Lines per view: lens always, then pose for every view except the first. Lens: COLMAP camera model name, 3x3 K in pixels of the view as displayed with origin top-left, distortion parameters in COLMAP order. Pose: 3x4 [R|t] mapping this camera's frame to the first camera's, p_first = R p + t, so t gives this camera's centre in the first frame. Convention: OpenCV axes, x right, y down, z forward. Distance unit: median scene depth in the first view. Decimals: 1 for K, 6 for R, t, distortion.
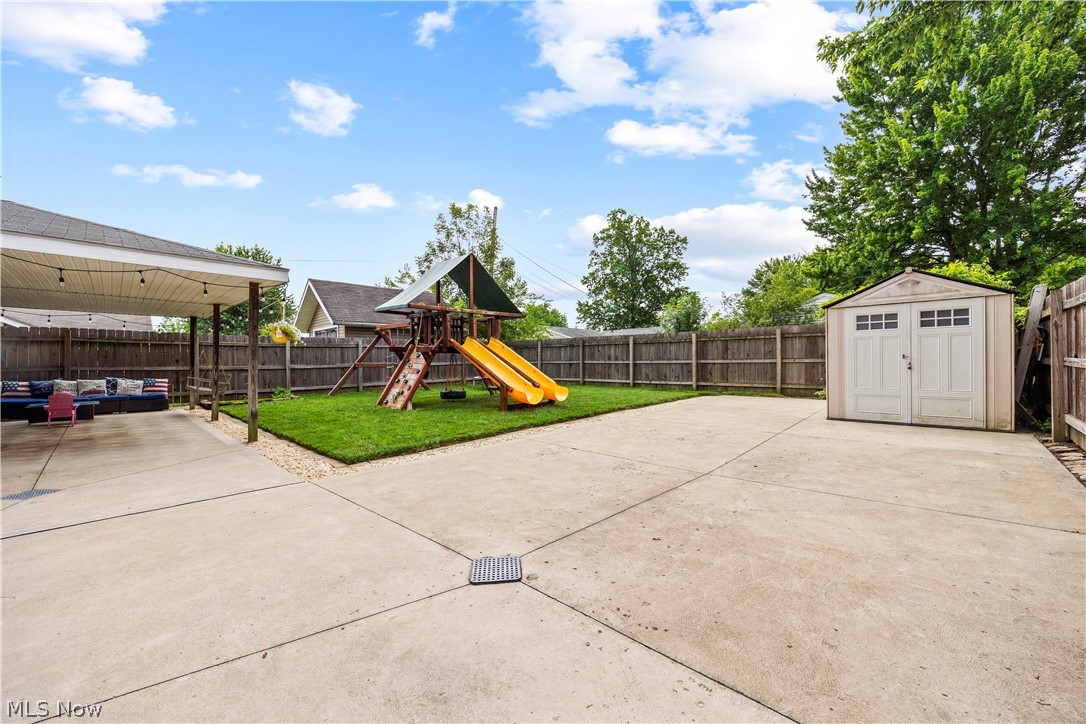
lens RADIAL K [[432.9, 0, 545.7], [0, 432.9, 361.9], [0, 0, 1]] dist [0.002133, -0.000371]
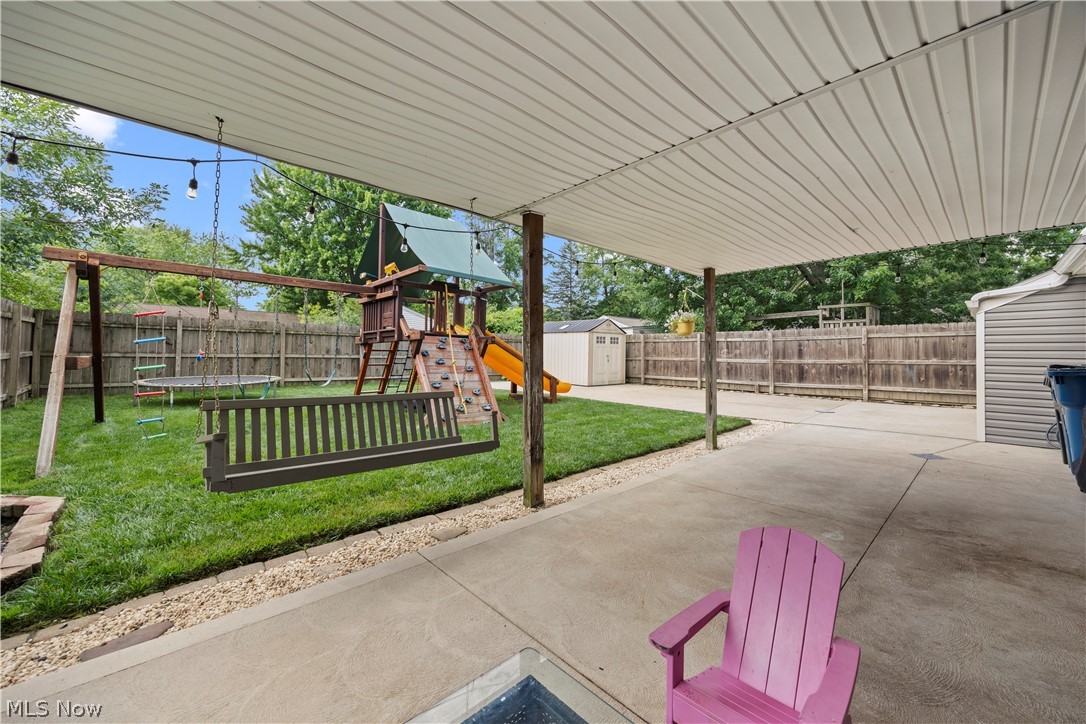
lens RADIAL K [[432.9, 0, 538.9], [0, 432.9, 354.3], [0, 0, 1]] dist [0.002133, -0.000371]
pose [[0.033473, 0.008953, 0.999400, -0.974784], [-0.007067, 0.999937, -0.008721, 0.001102], [-0.999415, -0.006771, 0.033535, 0.832873]]
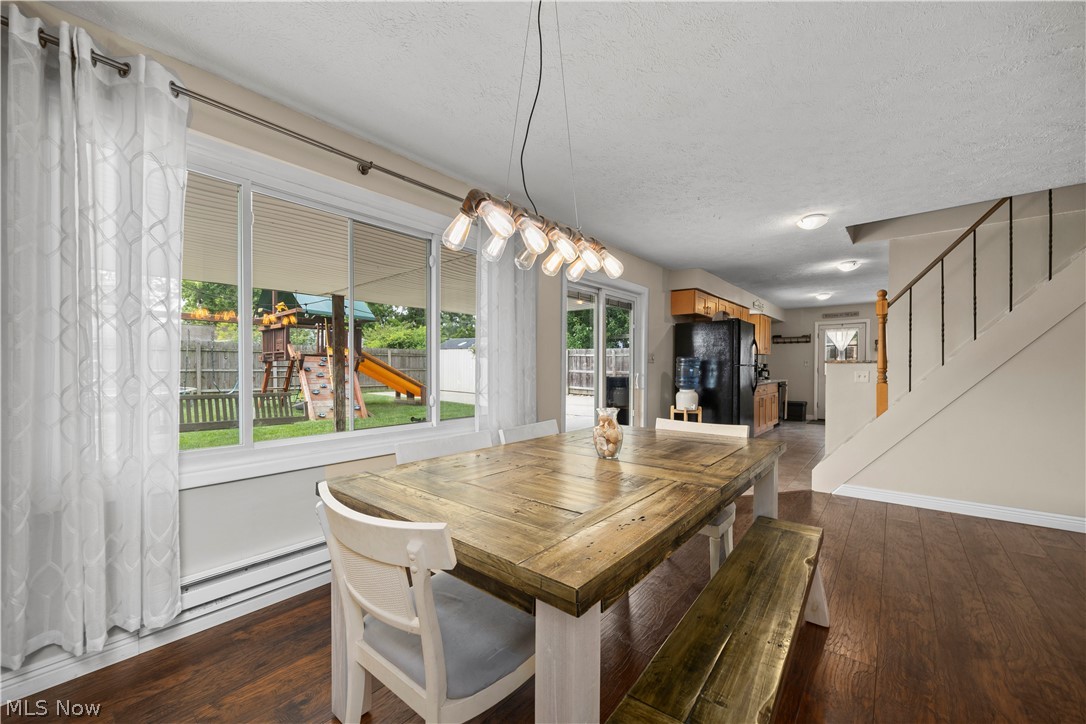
lens RADIAL K [[432.9, 0, 547.8], [0, 432.9, 373.2], [0, 0, 1]] dist [0.002133, -0.000371]
pose [[-0.100503, -0.010151, 0.994885, -1.295834], [-0.001263, 0.999948, 0.010075, -0.006798], [-0.994936, -0.000244, -0.100511, 0.605743]]
